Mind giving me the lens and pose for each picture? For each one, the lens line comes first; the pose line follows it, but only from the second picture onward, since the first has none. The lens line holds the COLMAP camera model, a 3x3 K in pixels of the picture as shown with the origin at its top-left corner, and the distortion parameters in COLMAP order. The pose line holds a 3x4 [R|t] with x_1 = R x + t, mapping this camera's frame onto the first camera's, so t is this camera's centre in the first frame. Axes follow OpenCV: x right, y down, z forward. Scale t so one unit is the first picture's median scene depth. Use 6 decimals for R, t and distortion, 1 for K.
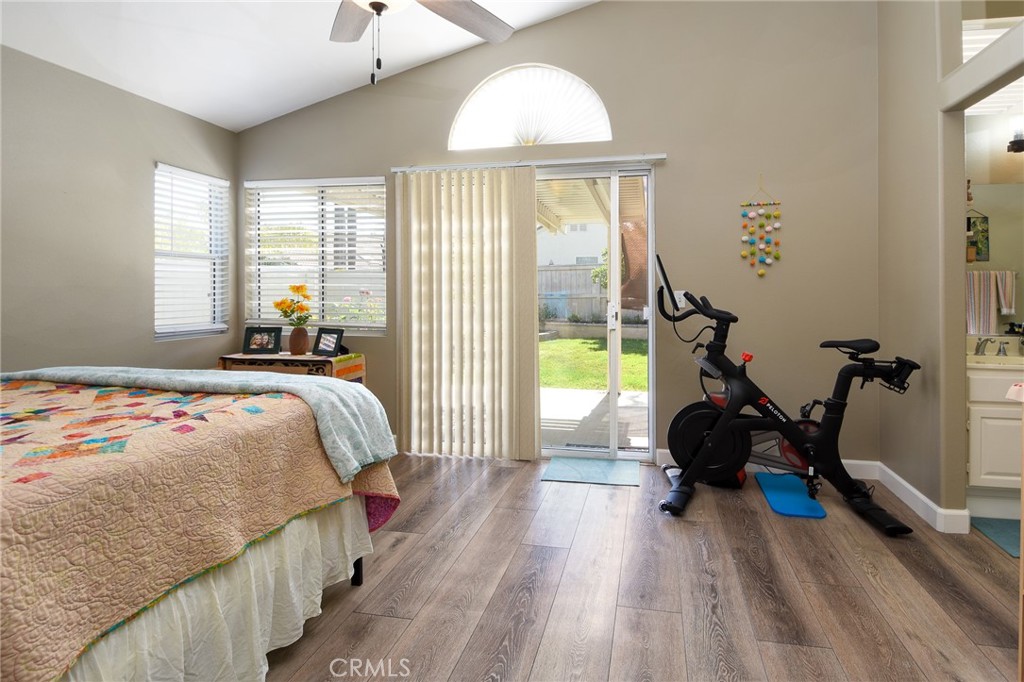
lens RADIAL K [[490.8, 0, 570.4], [0, 490.8, 287.8], [0, 0, 1]] dist [0.015871, -0.017190]
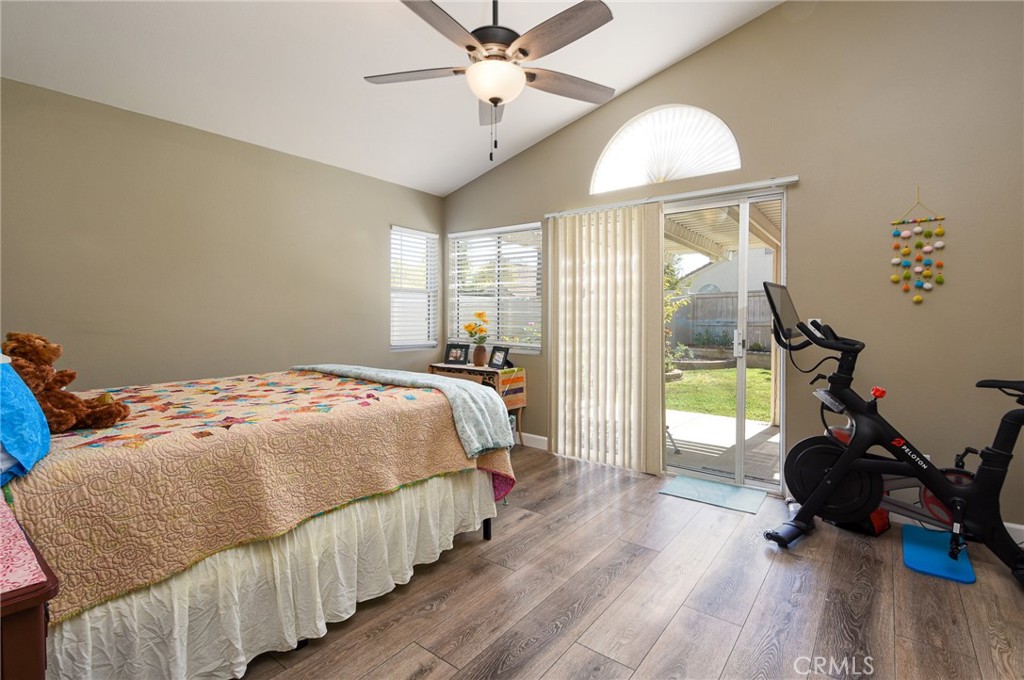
lens RADIAL K [[476.1, 0, 548.5], [0, 476.1, 317.6], [0, 0, 1]] dist [-0.001897, -0.001208]
pose [[0.903013, 0.006781, -0.429559, 0.175592], [-0.004235, 0.999967, 0.006883, -0.000908], [0.429591, -0.004396, 0.903013, -0.053277]]
